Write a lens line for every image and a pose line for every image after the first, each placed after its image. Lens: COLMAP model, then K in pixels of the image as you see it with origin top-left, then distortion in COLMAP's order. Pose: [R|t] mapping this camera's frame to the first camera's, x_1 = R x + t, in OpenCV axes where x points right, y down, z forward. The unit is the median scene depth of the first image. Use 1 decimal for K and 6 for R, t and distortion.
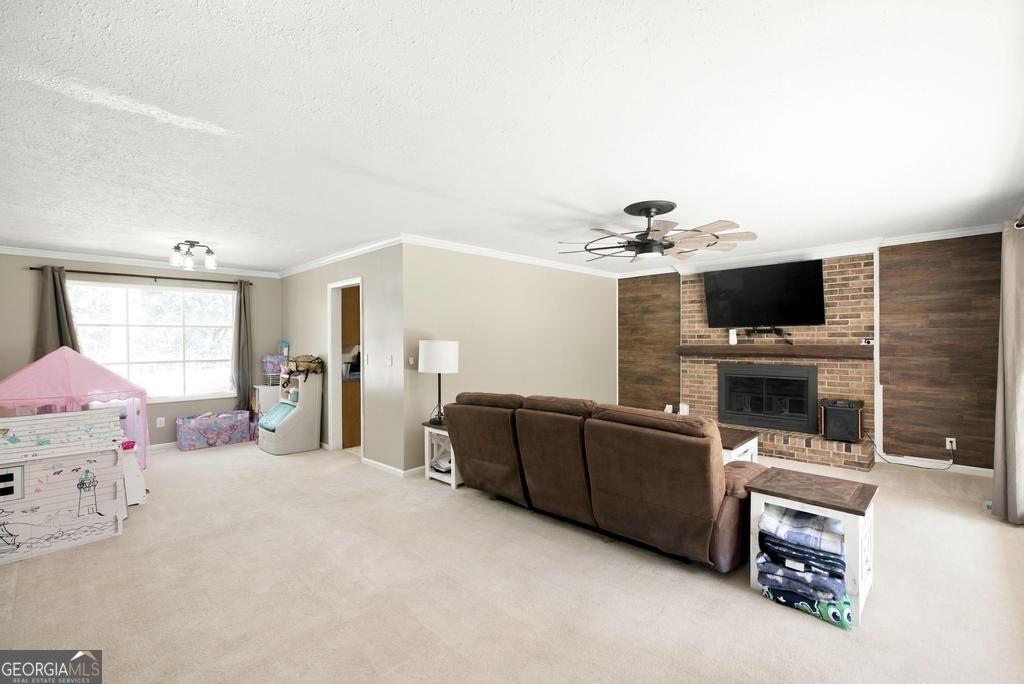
lens RADIAL K [[437.3, 0, 508.4], [0, 437.3, 344.6], [0, 0, 1]] dist [0.011509, -0.000041]
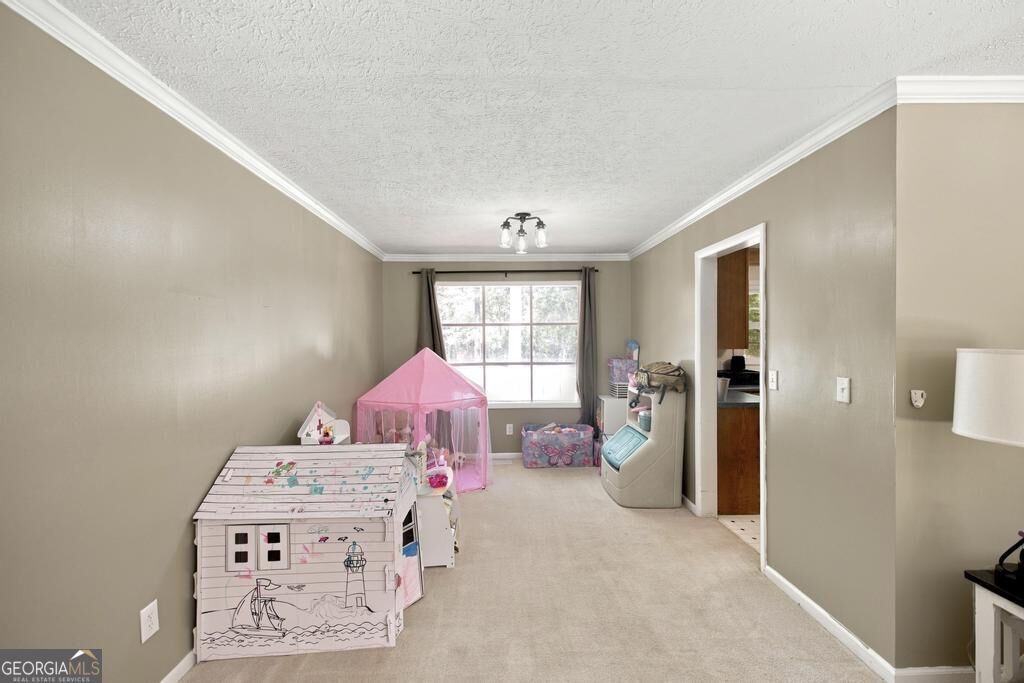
lens RADIAL K [[437.3, 0, 508.4], [0, 437.3, 344.1], [0, 0, 1]] dist [0.011509, -0.000041]
pose [[0.722844, 0.009662, -0.690944, -0.169052], [-0.002521, 0.999932, 0.011346, -0.012587], [0.691007, -0.006460, 0.722819, 0.354380]]
